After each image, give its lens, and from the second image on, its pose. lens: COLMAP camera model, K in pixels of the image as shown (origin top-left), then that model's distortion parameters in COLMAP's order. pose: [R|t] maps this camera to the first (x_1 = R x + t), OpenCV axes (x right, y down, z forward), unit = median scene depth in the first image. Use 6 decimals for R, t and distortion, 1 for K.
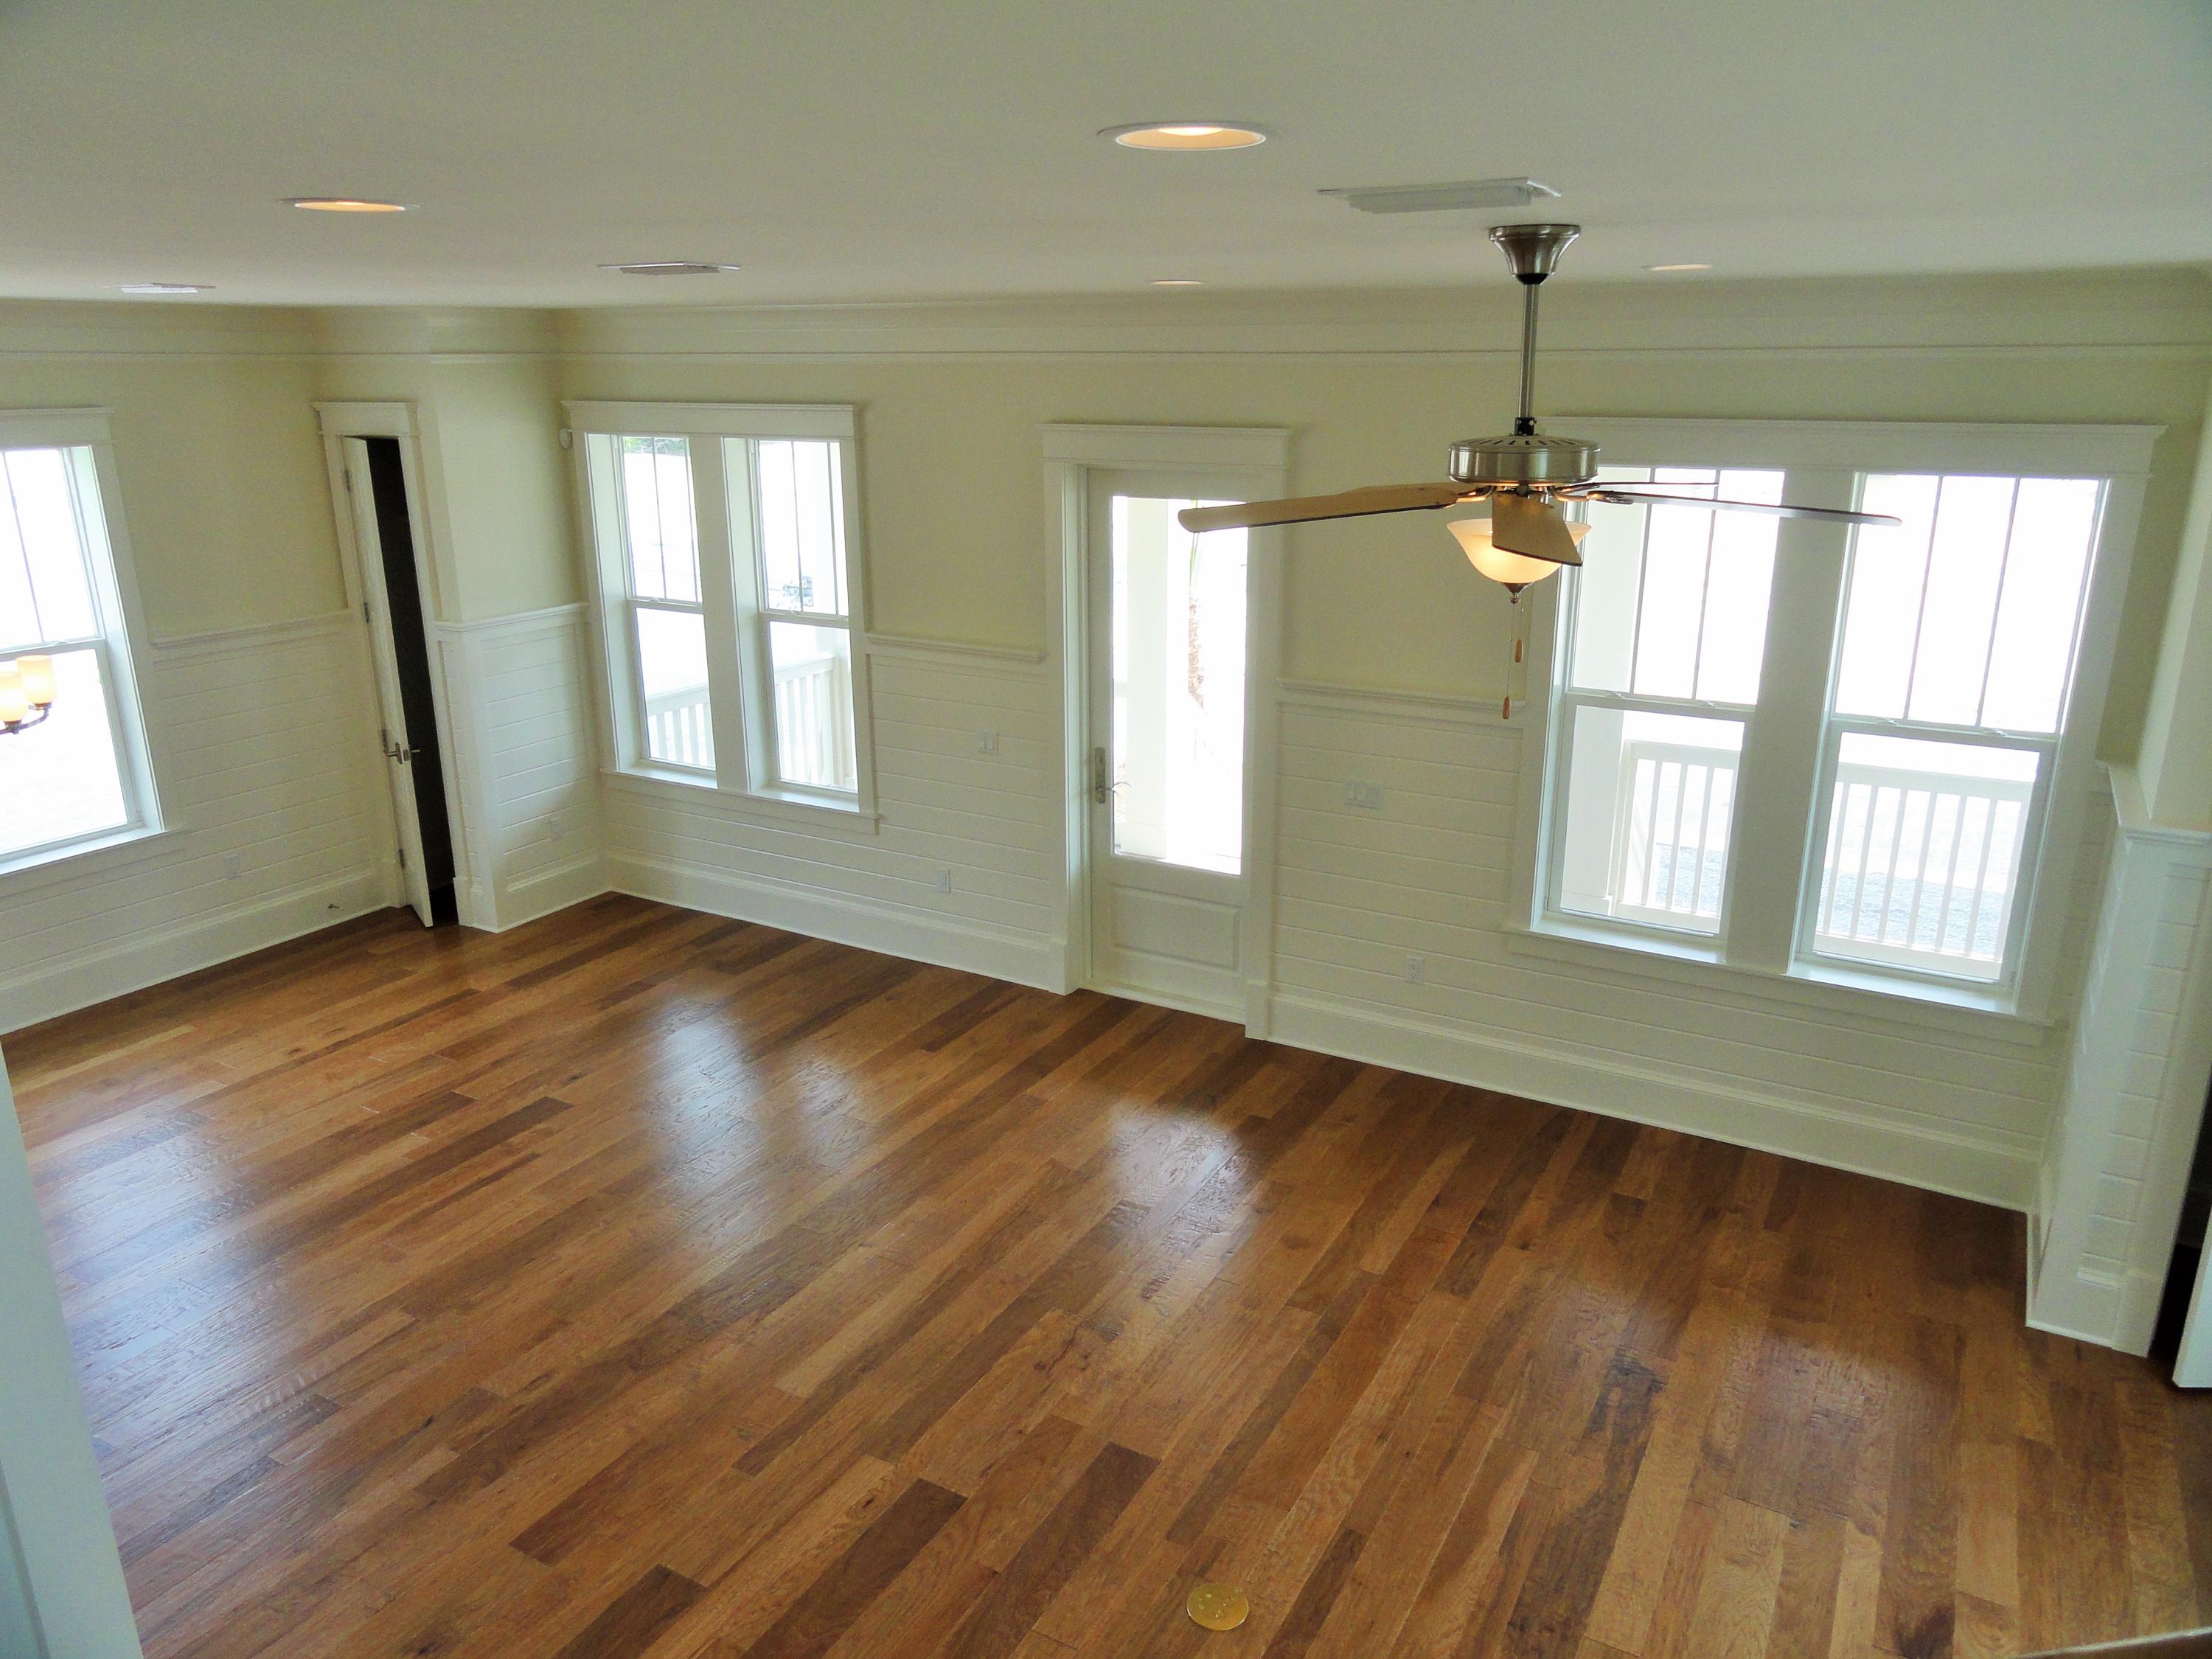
lens RADIAL K [[1551.2, 0, 1111.7], [0, 1551.2, 826.4], [0, 0, 1]] dist [-0.009043, 0.009923]
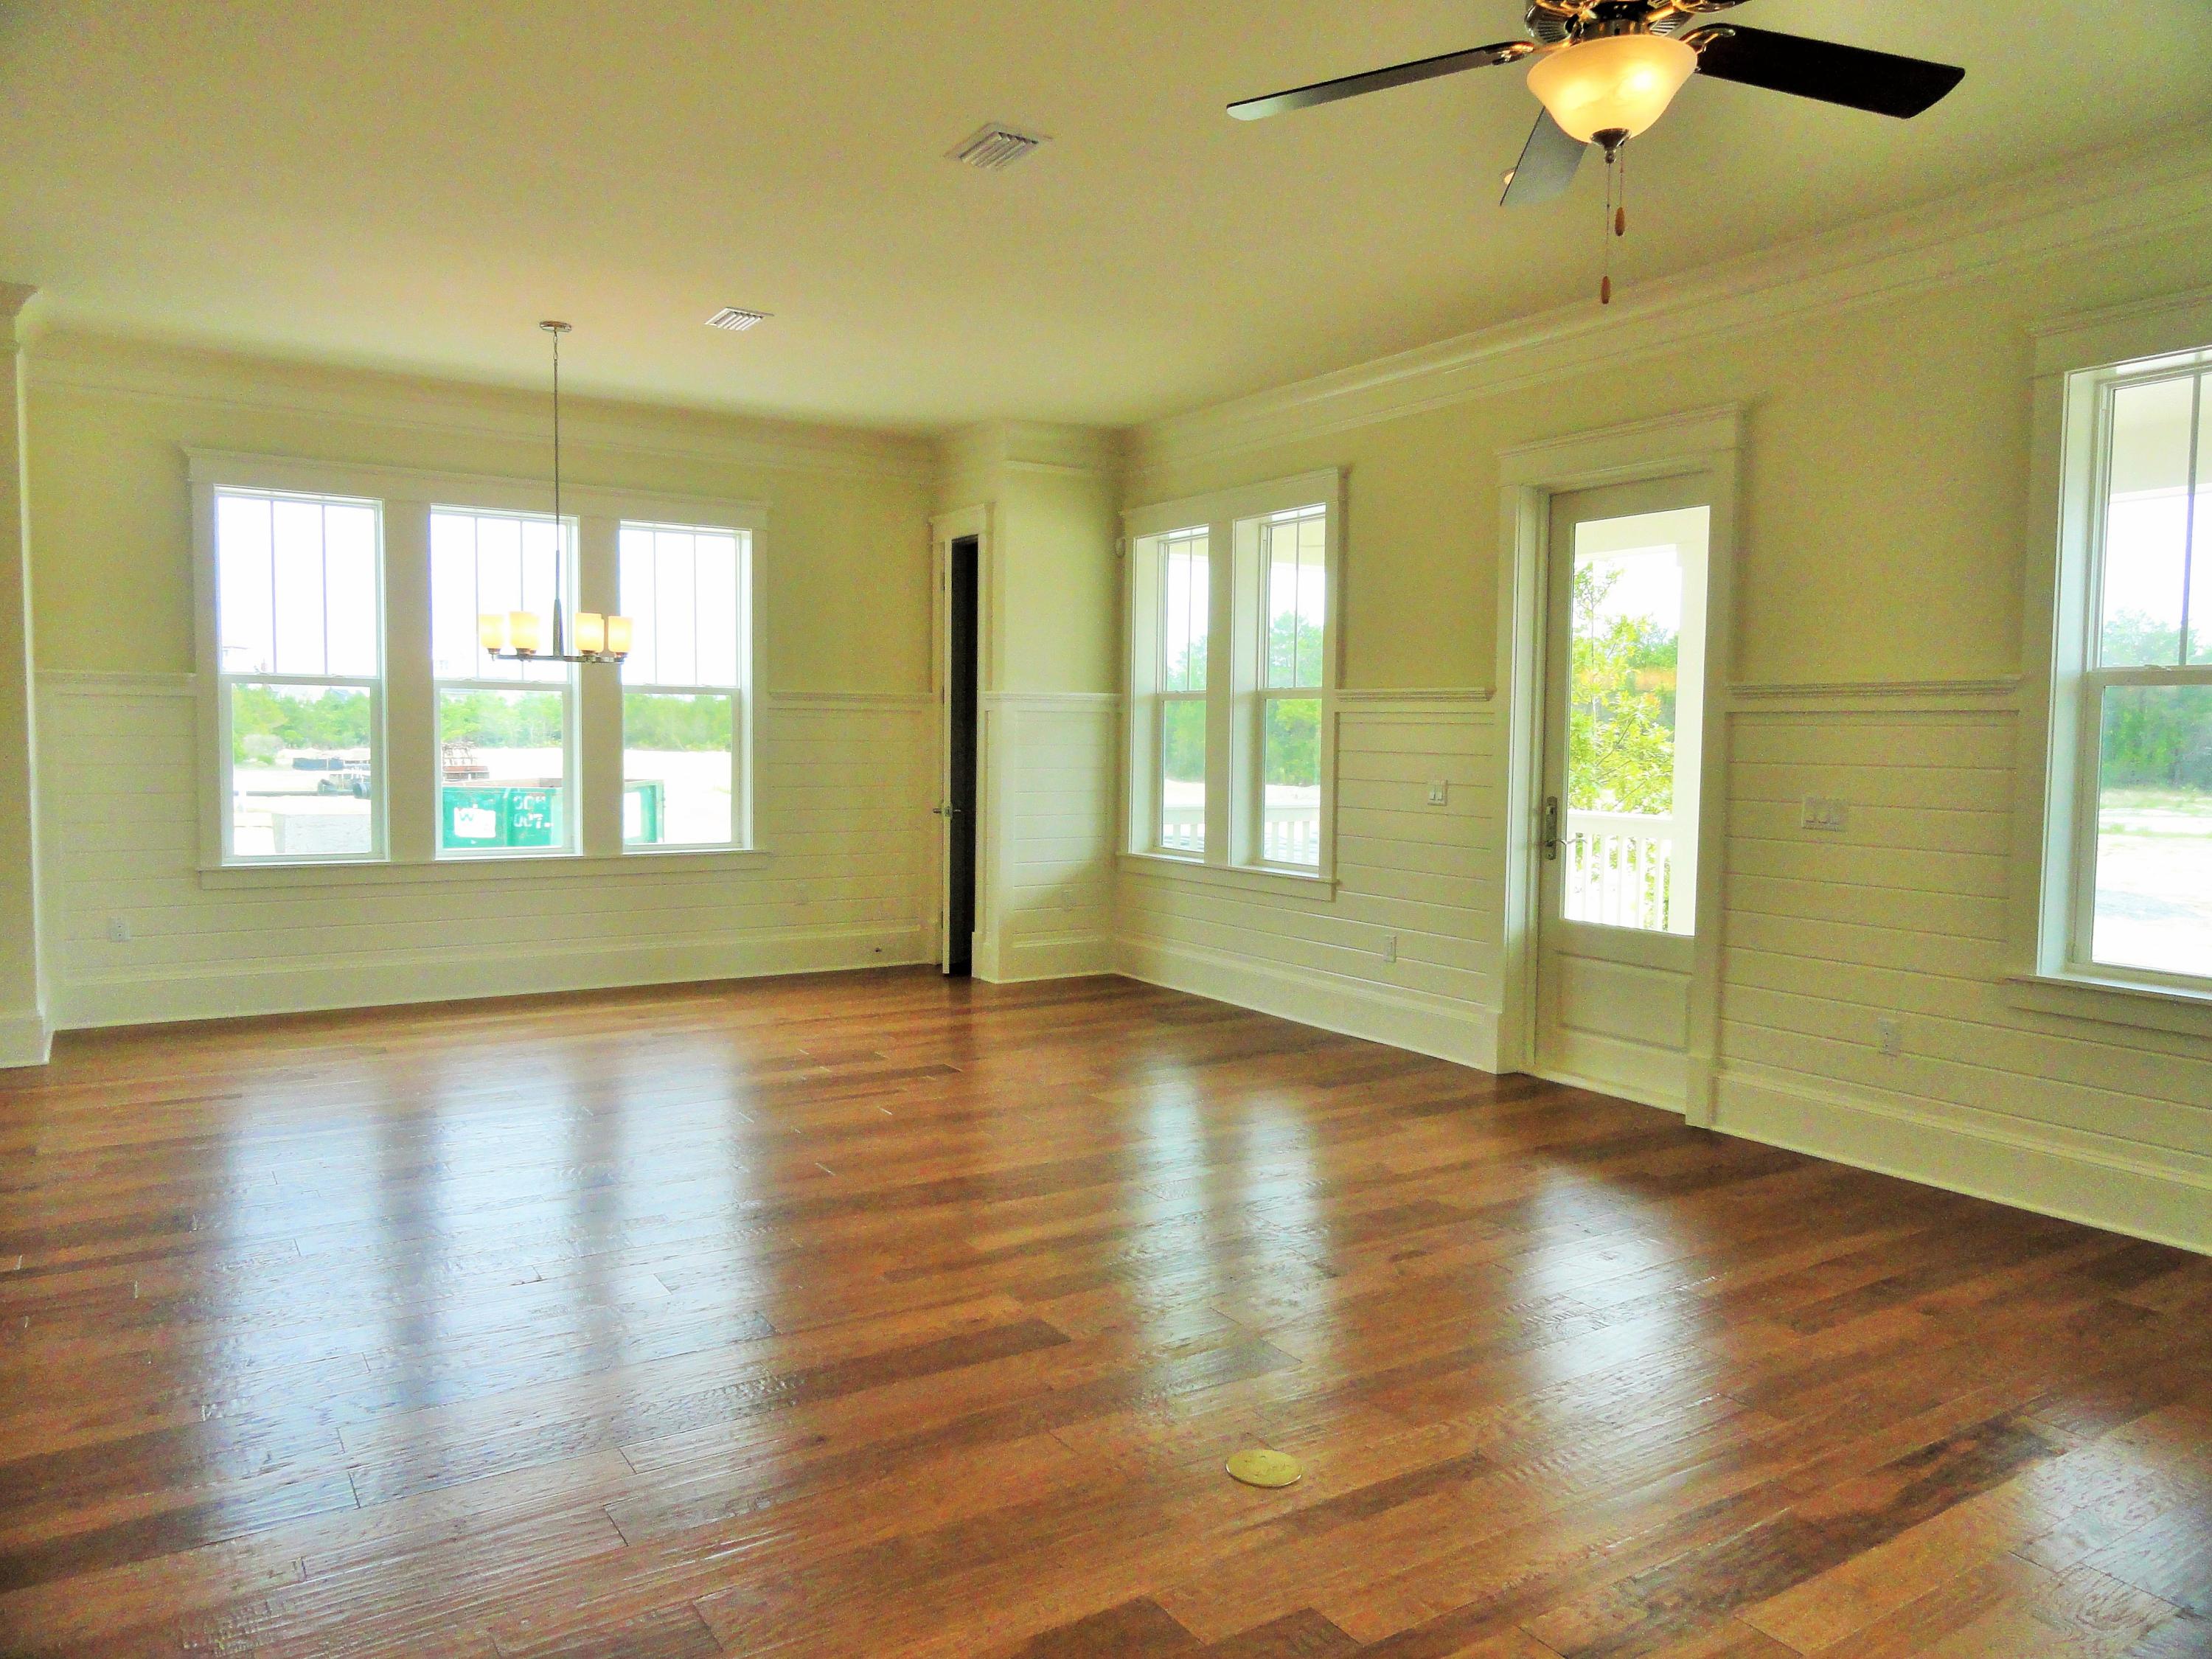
lens RADIAL K [[1551.2, 0, 1094.1], [0, 1551.2, 825.0], [0, 0, 1]] dist [-0.009043, 0.009923]
pose [[0.879206, 0.043008, -0.474497, 0.182424], [-0.152741, 0.968795, -0.195207, 0.178455], [0.451295, 0.244102, 0.858340, 0.095462]]
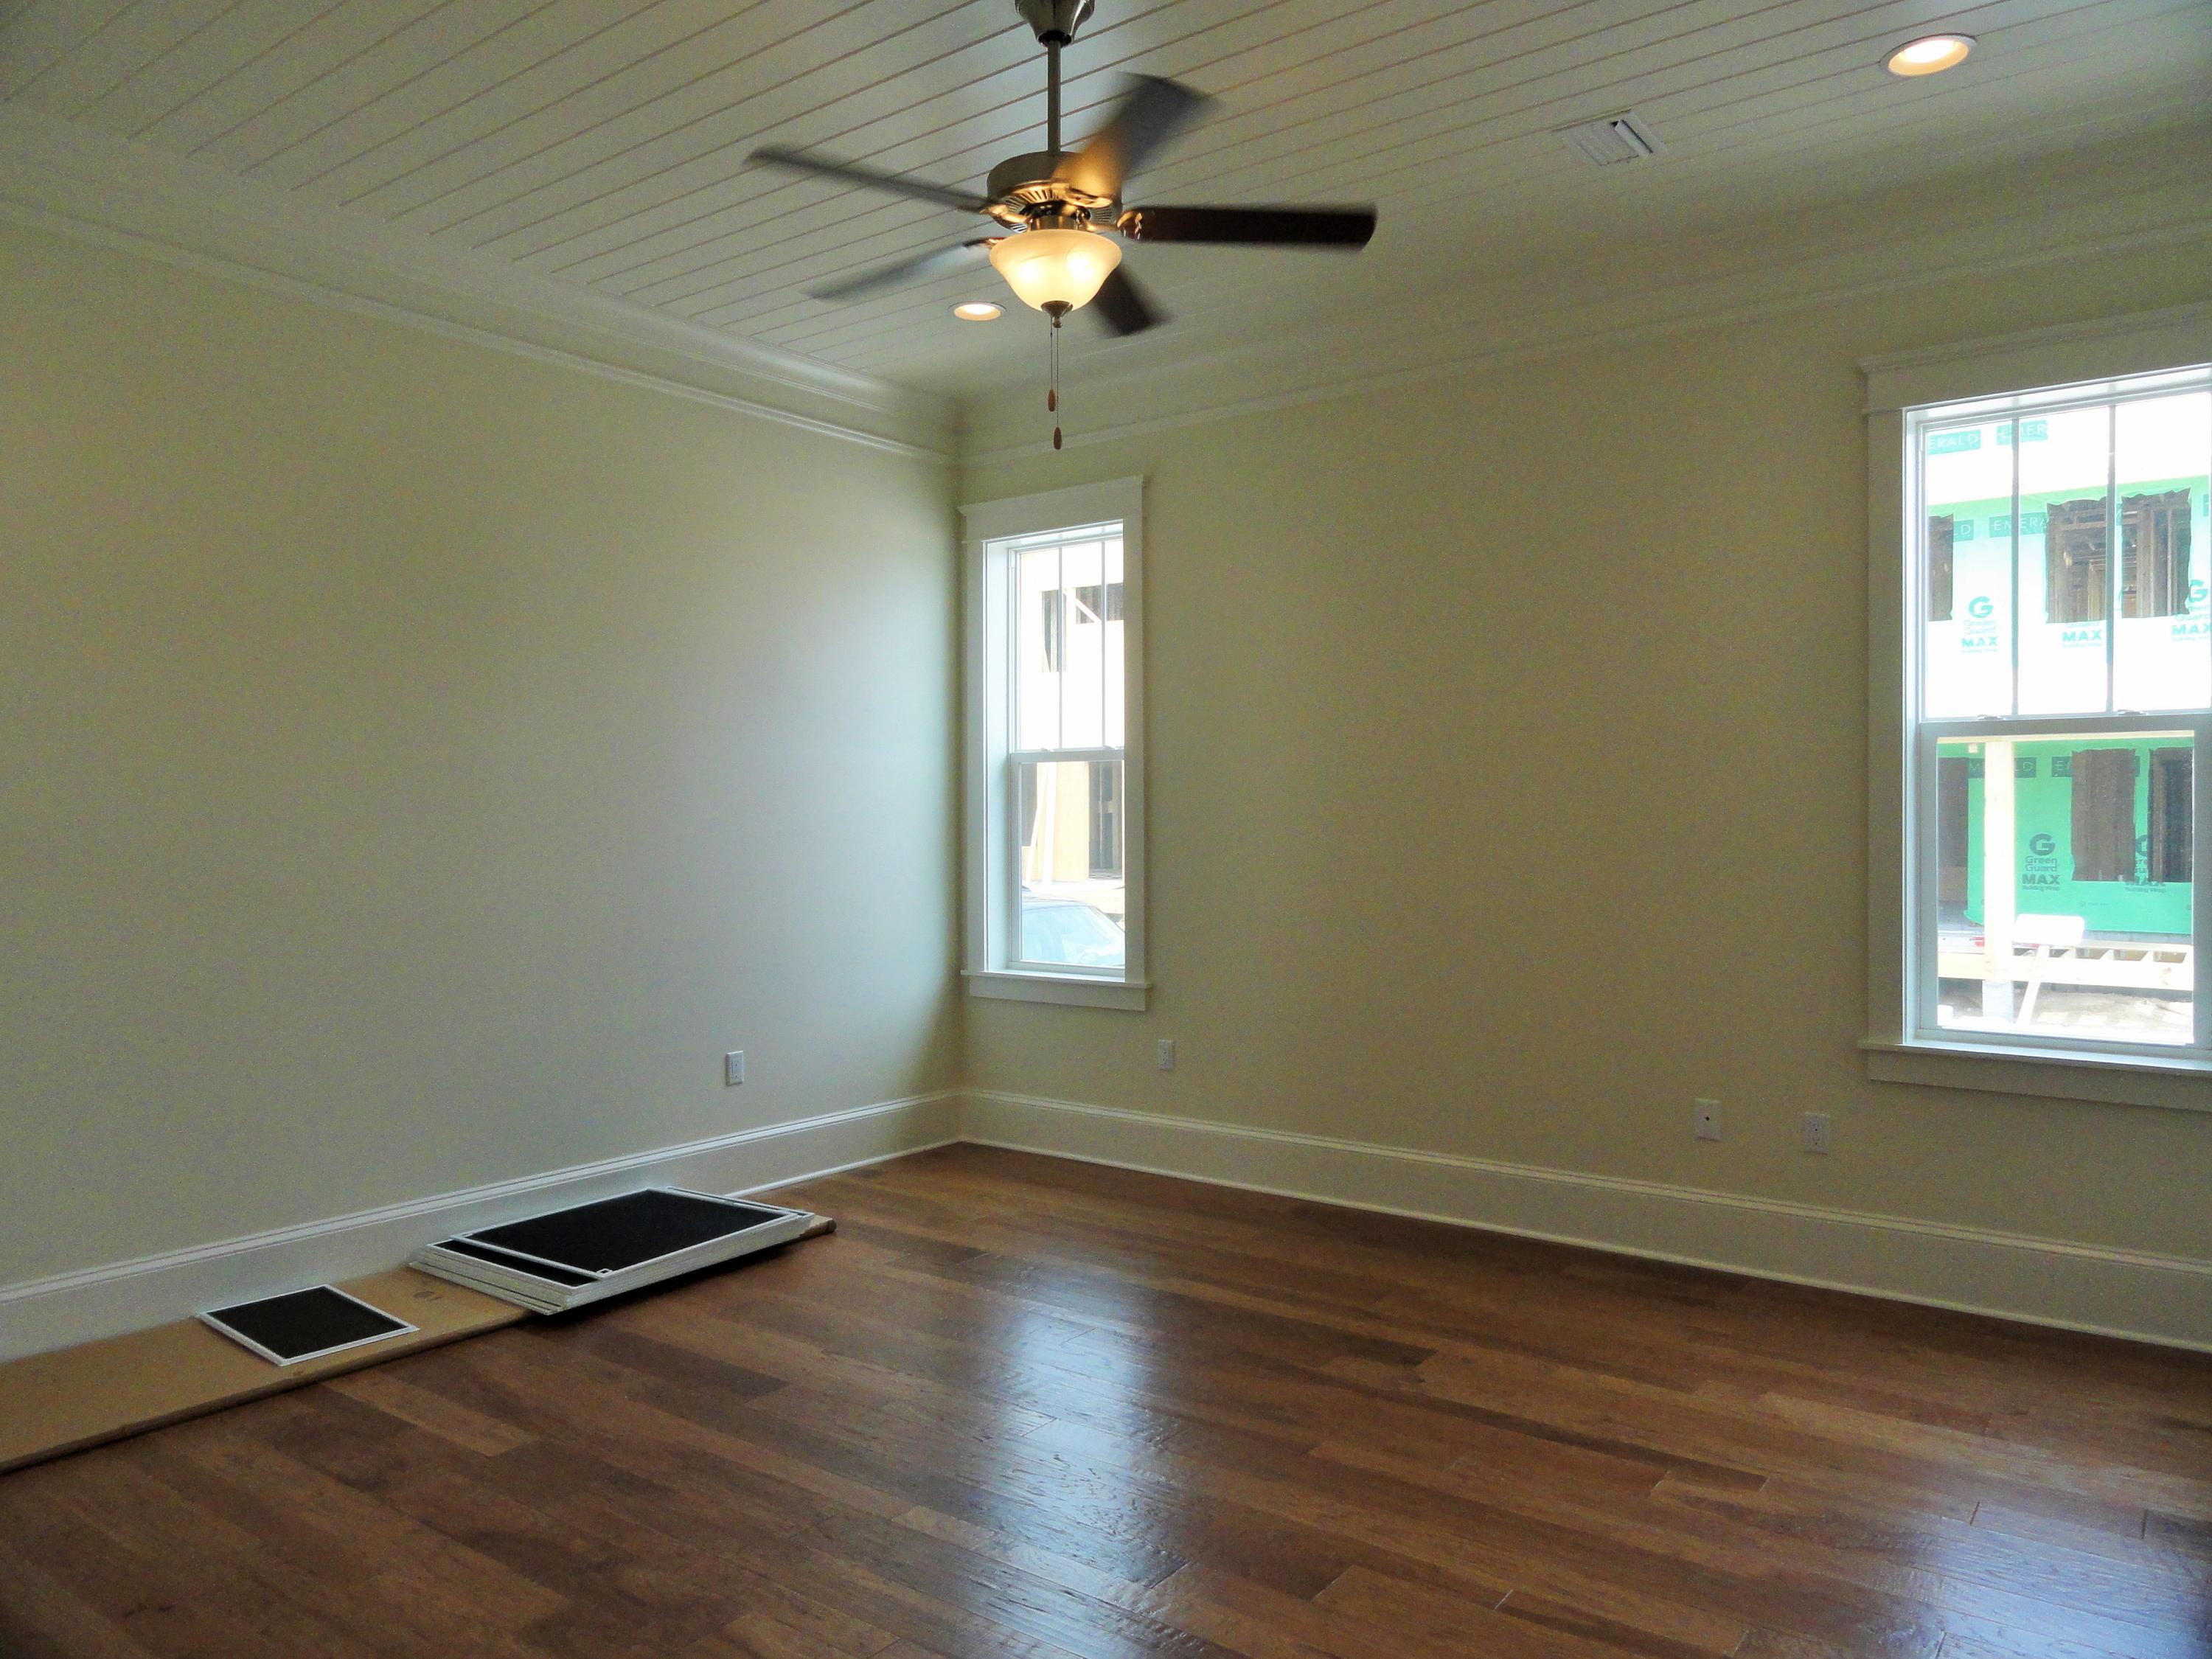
lens RADIAL K [[1551.2, 0, 1107.0], [0, 1551.2, 824.5], [0, 0, 1]] dist [-0.009043, 0.009923]
pose [[0.992823, -0.003236, -0.119550, -0.082312], [-0.029941, 0.961072, -0.274669, 0.134410], [0.115785, 0.276277, 0.954078, 0.242391]]
